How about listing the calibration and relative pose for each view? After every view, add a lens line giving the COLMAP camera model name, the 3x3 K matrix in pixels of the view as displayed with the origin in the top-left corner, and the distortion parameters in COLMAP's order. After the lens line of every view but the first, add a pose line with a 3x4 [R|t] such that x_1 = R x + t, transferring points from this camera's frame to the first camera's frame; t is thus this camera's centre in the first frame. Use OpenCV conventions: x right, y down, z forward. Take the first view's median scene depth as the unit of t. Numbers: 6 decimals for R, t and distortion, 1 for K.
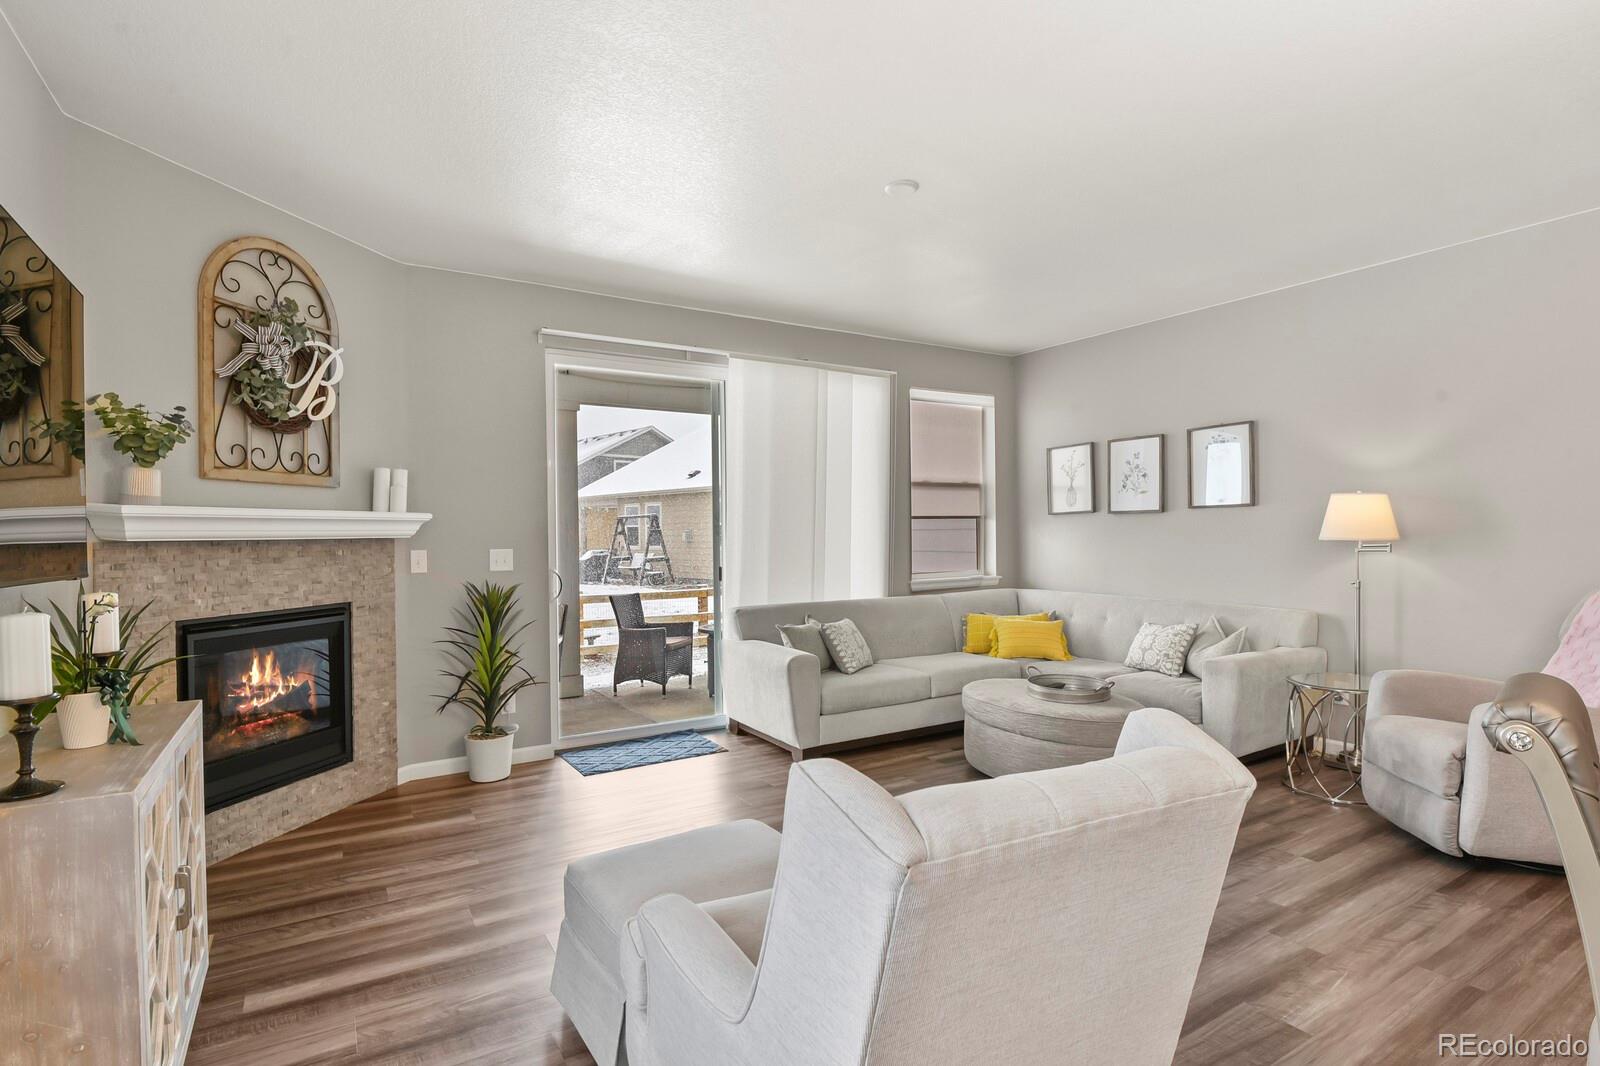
lens RADIAL K [[786.8, 0, 802.7], [0, 786.8, 537.1], [0, 0, 1]] dist [-0.011672, -0.000817]
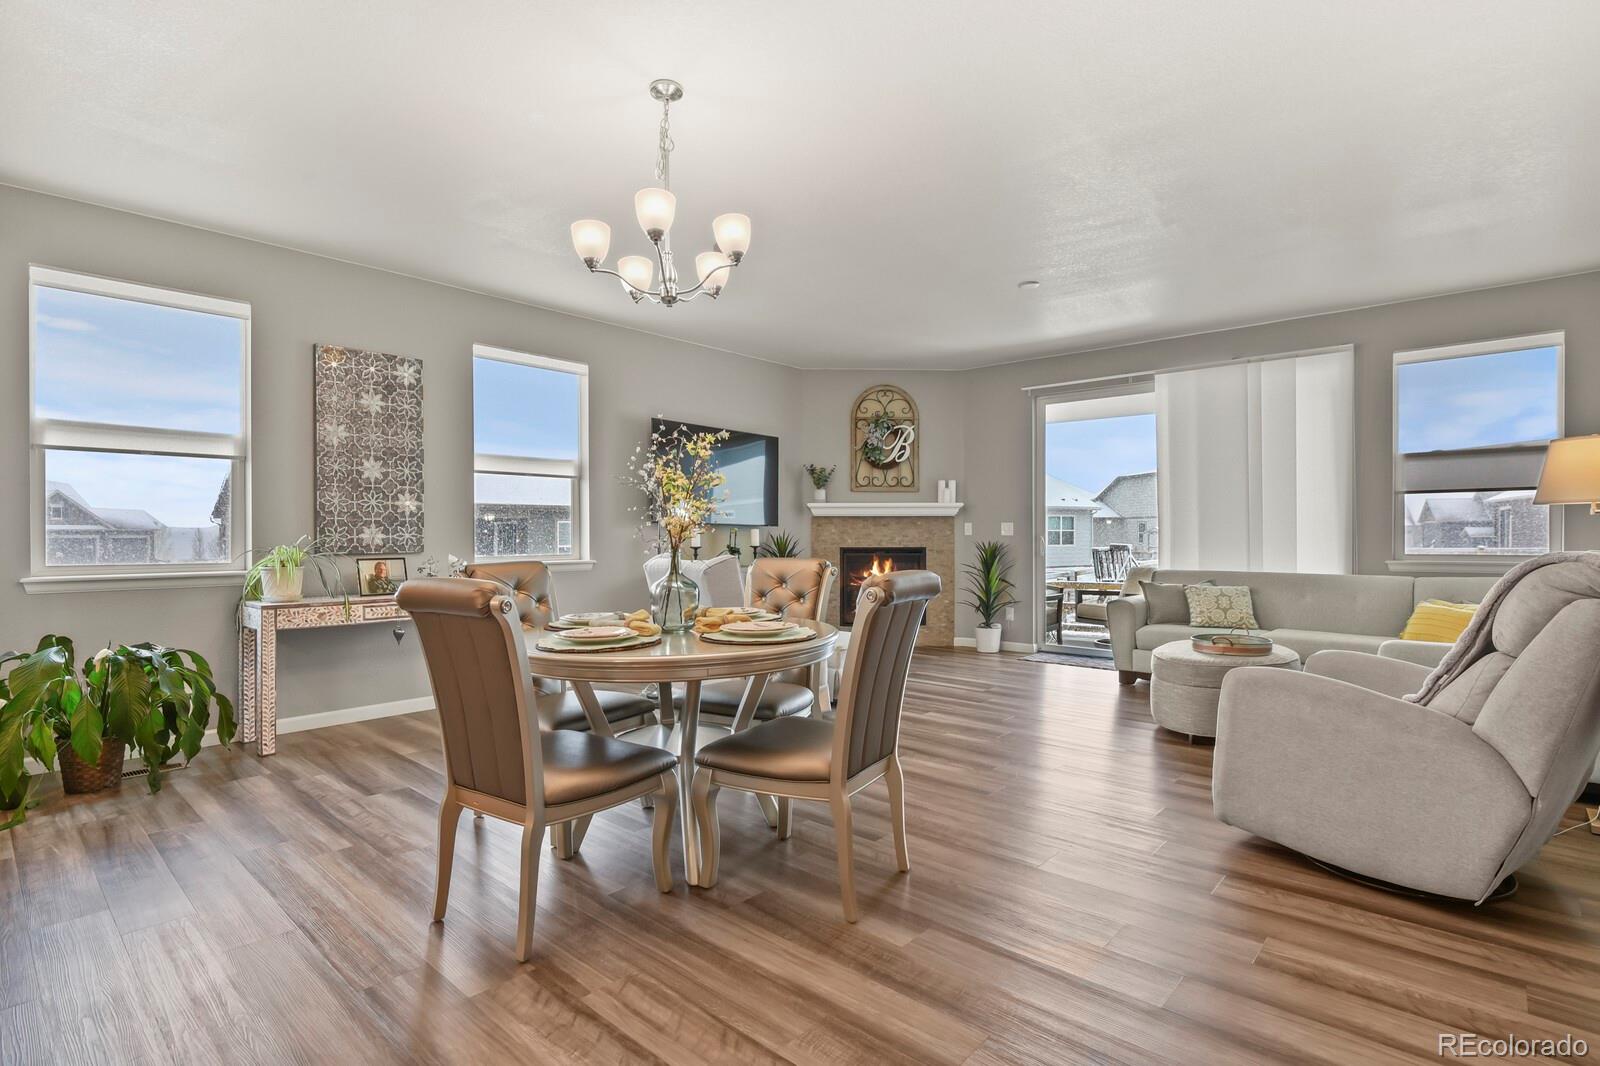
lens RADIAL K [[786.8, 0, 802.7], [0, 786.8, 537.1], [0, 0, 1]] dist [-0.011672, -0.000817]
pose [[0.278724, 0.014835, -0.960257, 1.229176], [-0.005397, 0.999889, 0.013881, 0.027799], [0.960356, 0.001314, 0.278773, 0.112888]]
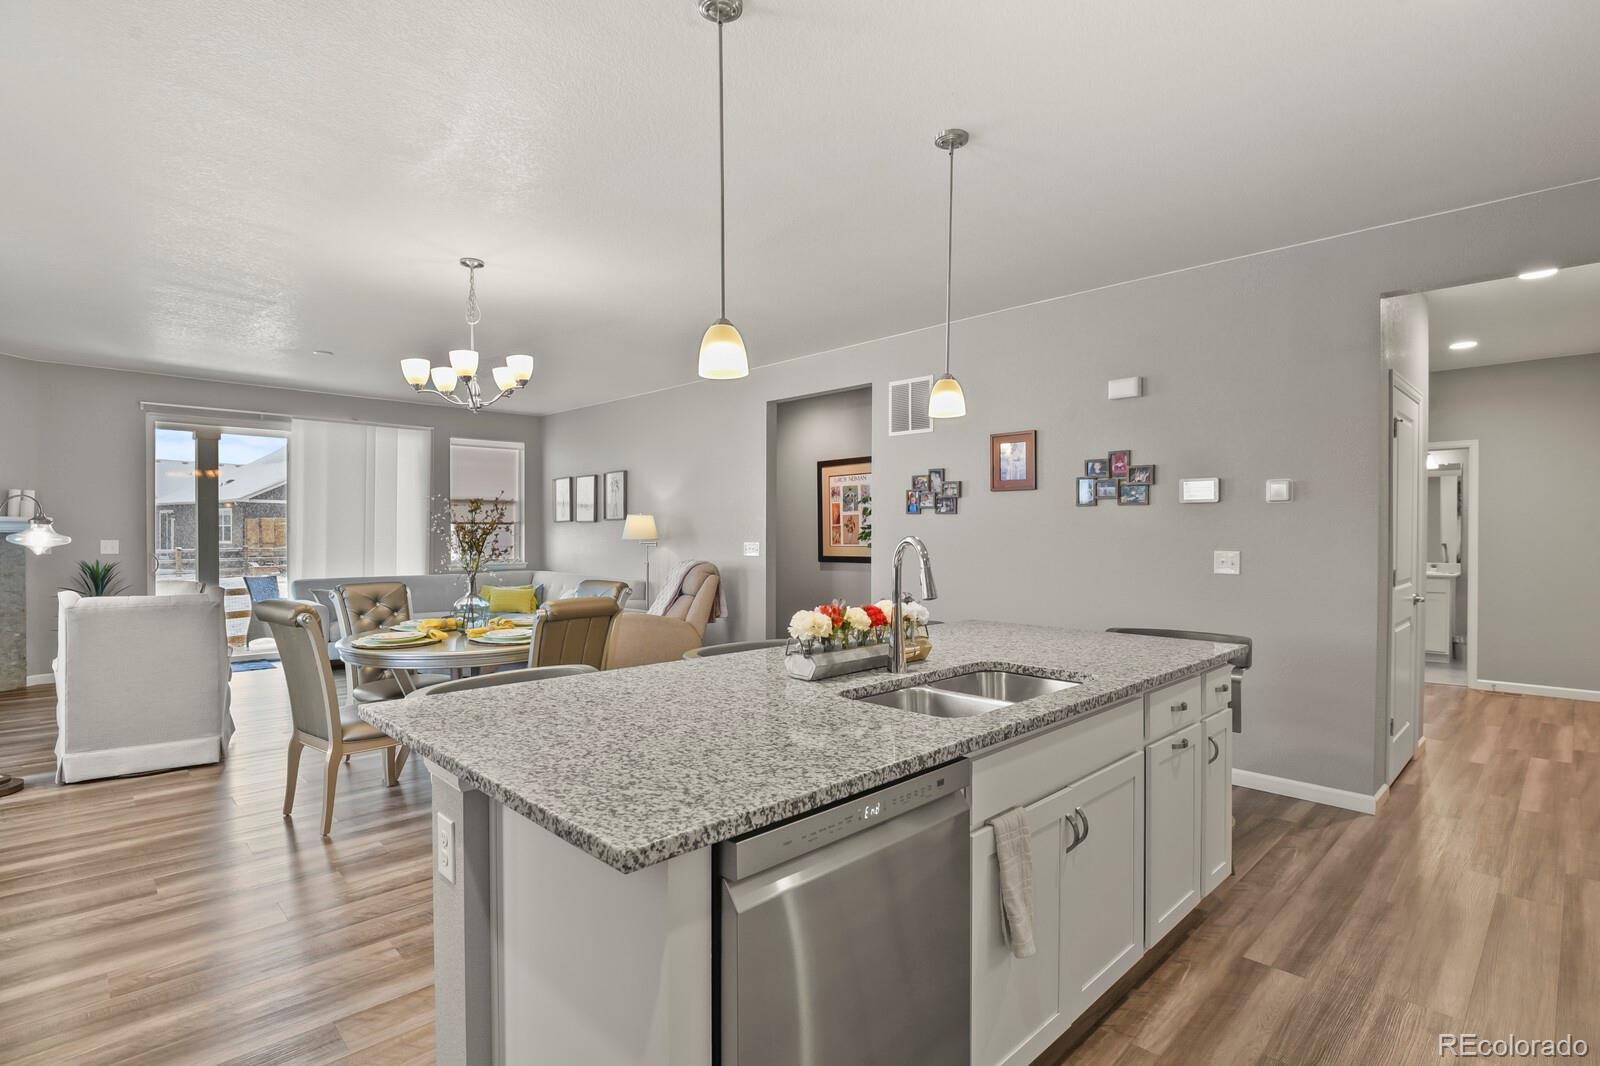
lens RADIAL K [[786.8, 0, 802.7], [0, 786.8, 537.1], [0, 0, 1]] dist [-0.011672, -0.000817]
pose [[0.974087, 0.011477, 0.225882, 0.679648], [-0.011883, 0.999929, 0.000438, -0.009448], [-0.225861, -0.003111, 0.974155, -0.923480]]
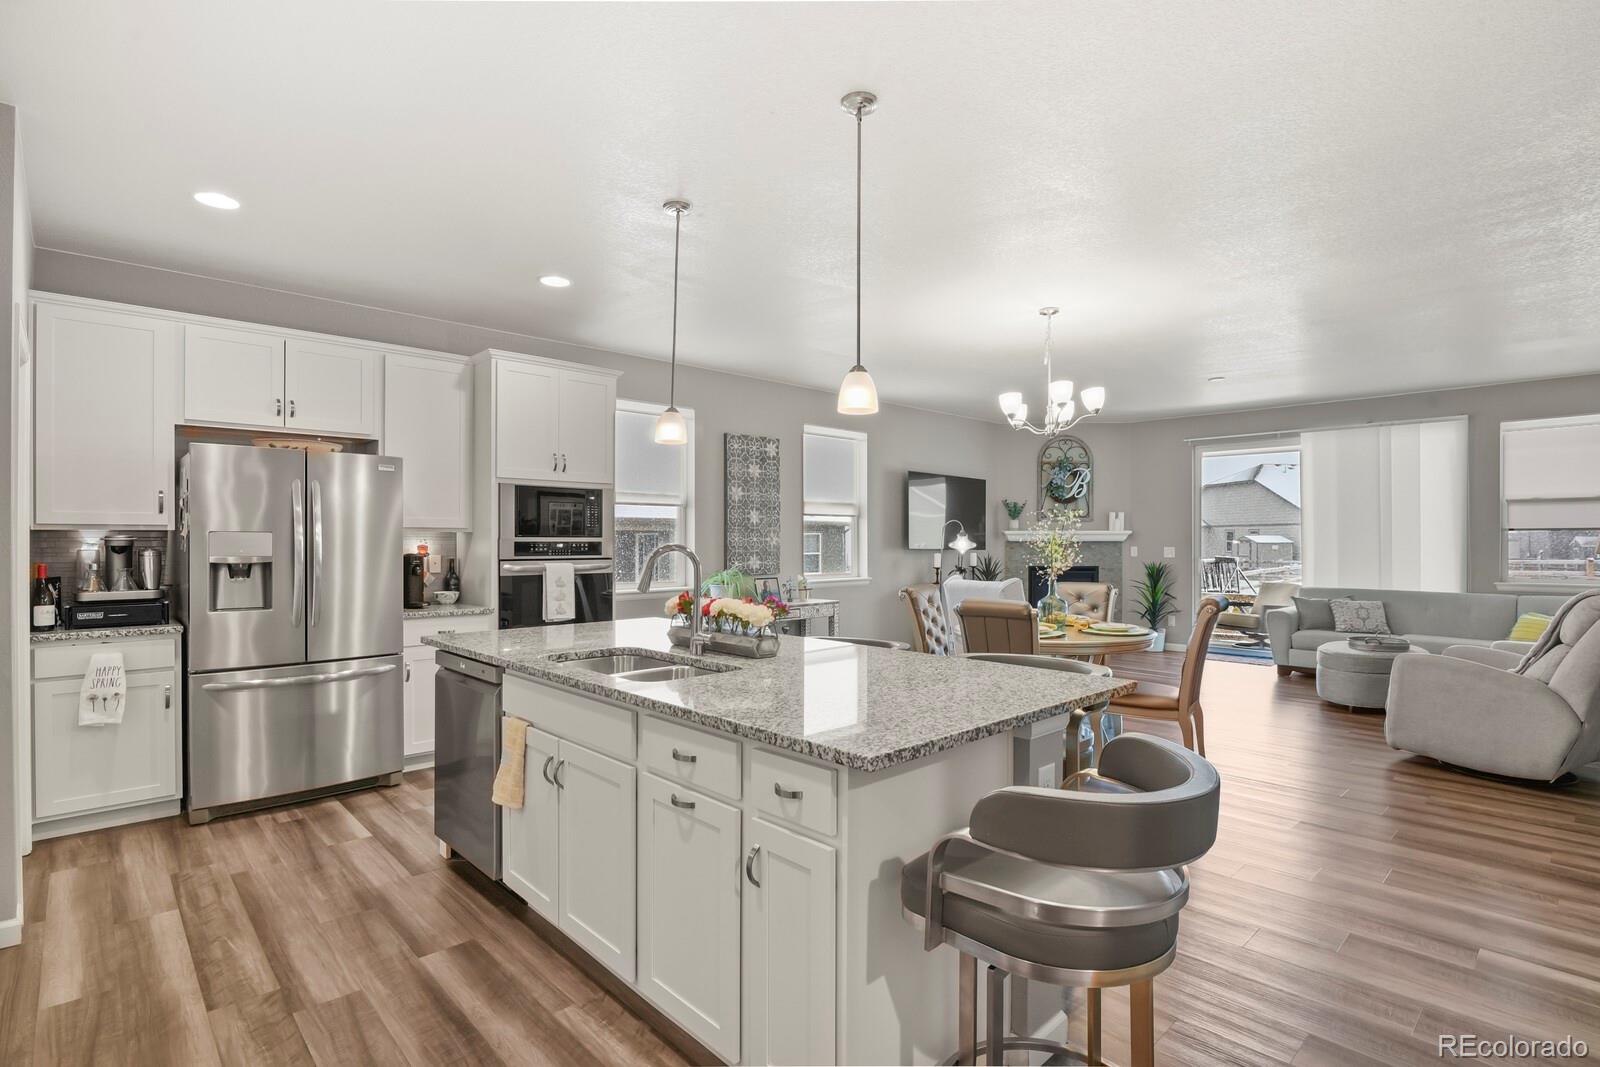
lens RADIAL K [[786.8, 0, 802.7], [0, 786.8, 537.6], [0, 0, 1]] dist [-0.011672, -0.000817]
pose [[0.198076, 0.010193, -0.980134, 1.619433], [-0.006945, 0.999935, 0.008995, -0.024102], [0.980162, 0.005026, 0.198134, -0.412874]]
